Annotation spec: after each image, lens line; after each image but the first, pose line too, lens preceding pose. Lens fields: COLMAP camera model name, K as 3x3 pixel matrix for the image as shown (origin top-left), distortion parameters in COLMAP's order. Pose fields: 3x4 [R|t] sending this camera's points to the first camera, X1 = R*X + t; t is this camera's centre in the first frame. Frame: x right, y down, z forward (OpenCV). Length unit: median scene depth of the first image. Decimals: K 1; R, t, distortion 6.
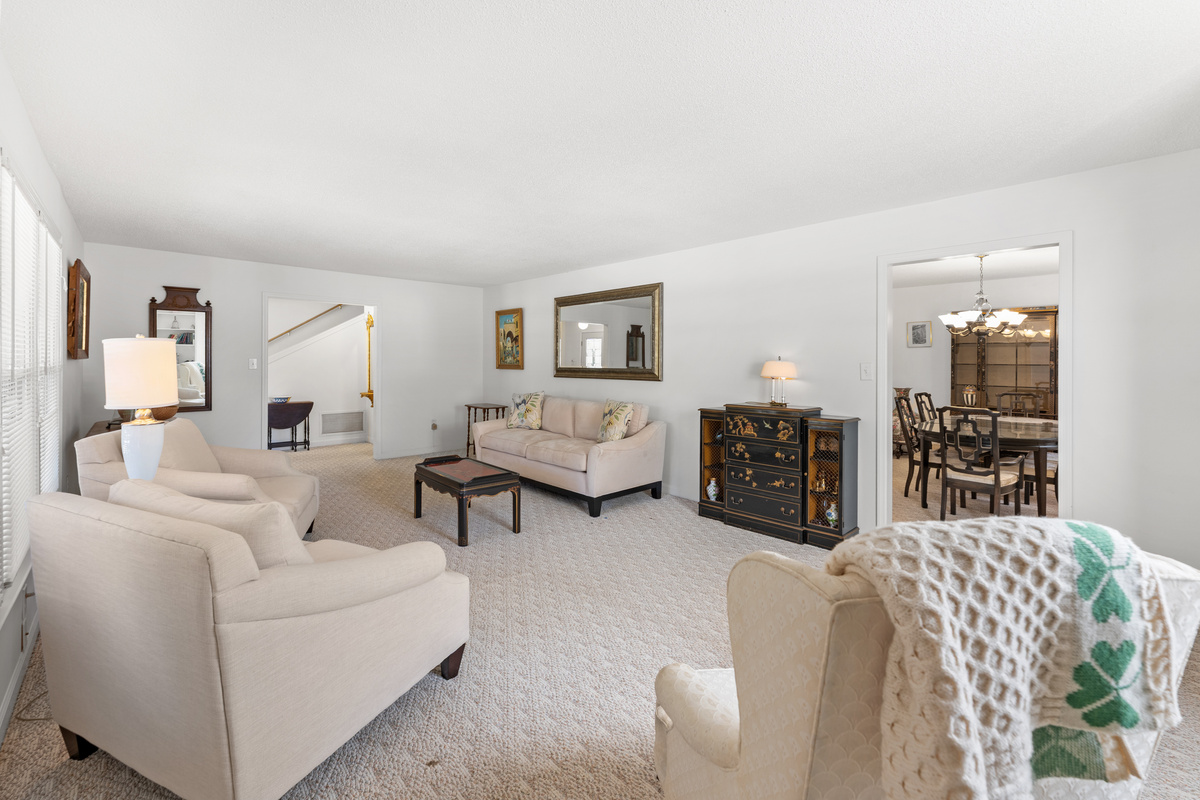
lens RADIAL K [[503.7, 0, 598.0], [0, 503.7, 358.7], [0, 0, 1]] dist [-0.001106, -0.000313]
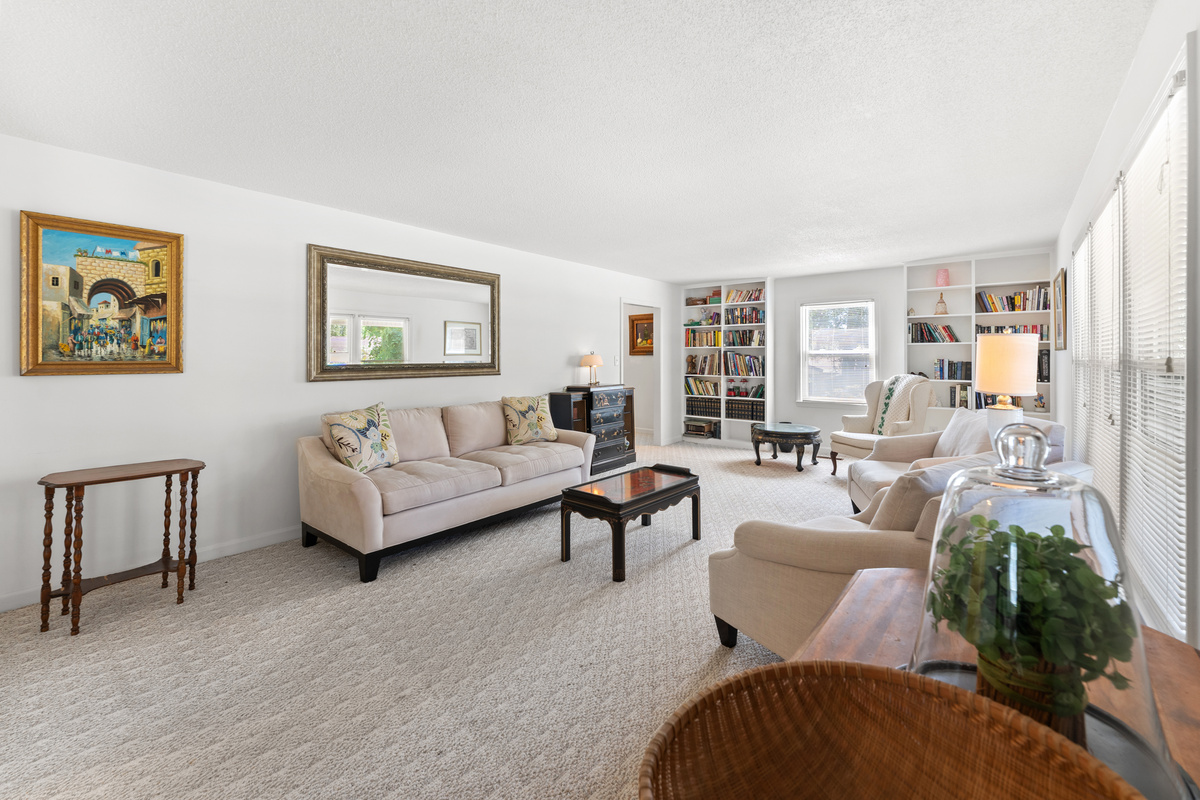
lens RADIAL K [[503.7, 0, 598.0], [0, 503.7, 358.7], [0, 0, 1]] dist [-0.001106, -0.000313]
pose [[-0.138492, -0.006887, 0.990340, -0.637386], [-0.003132, 0.999974, 0.006516, 0.004869], [-0.990359, -0.002199, -0.138510, 0.690168]]
